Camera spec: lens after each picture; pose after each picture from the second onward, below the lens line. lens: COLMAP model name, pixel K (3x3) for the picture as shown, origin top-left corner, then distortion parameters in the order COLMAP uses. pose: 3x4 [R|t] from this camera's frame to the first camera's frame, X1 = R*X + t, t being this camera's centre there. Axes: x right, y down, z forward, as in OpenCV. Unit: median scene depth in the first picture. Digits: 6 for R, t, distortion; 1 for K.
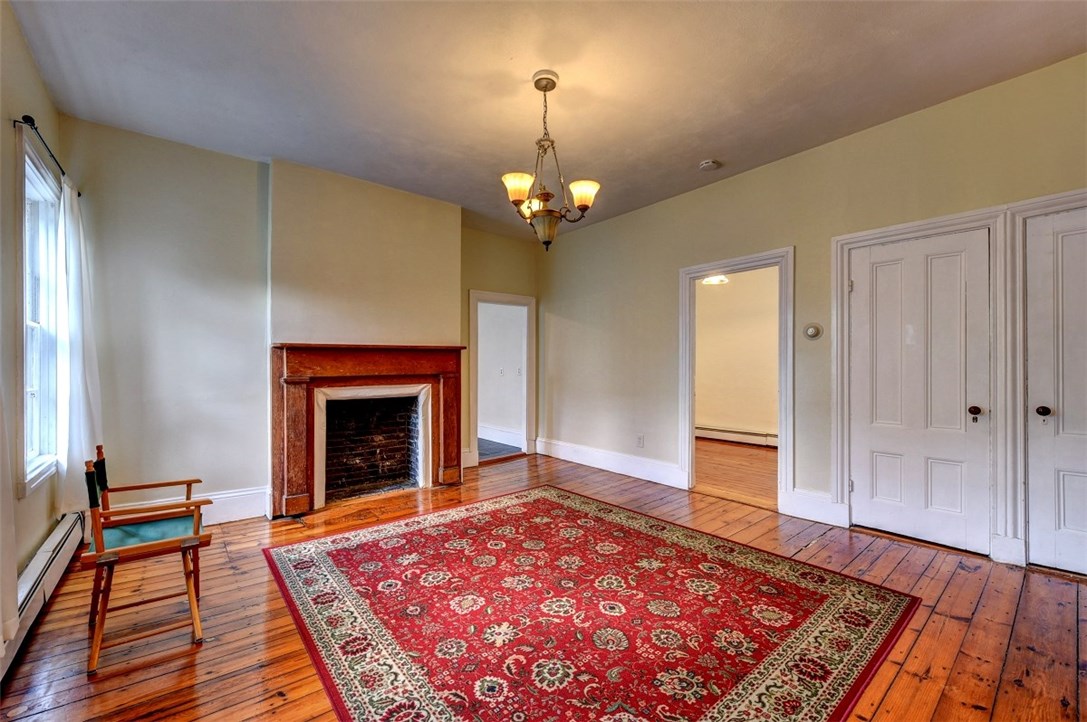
lens RADIAL K [[435.0, 0, 539.5], [0, 435.0, 363.8], [0, 0, 1]] dist [0.003805, -0.000100]
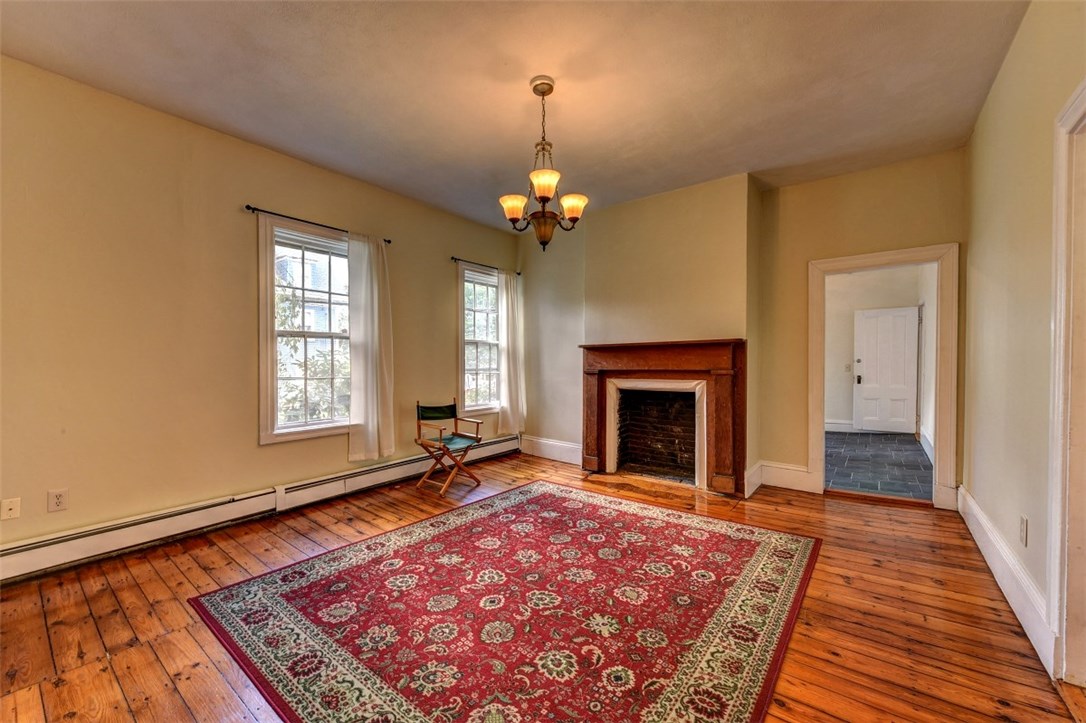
lens RADIAL K [[434.9, 0, 540.9], [0, 434.9, 365.2], [0, 0, 1]] dist [0.004096, 0.000399]
pose [[0.226608, 0.013742, -0.973889, 0.820991], [0.005799, 0.999864, 0.015458, -0.005208], [0.973969, -0.009151, 0.226497, 0.617569]]
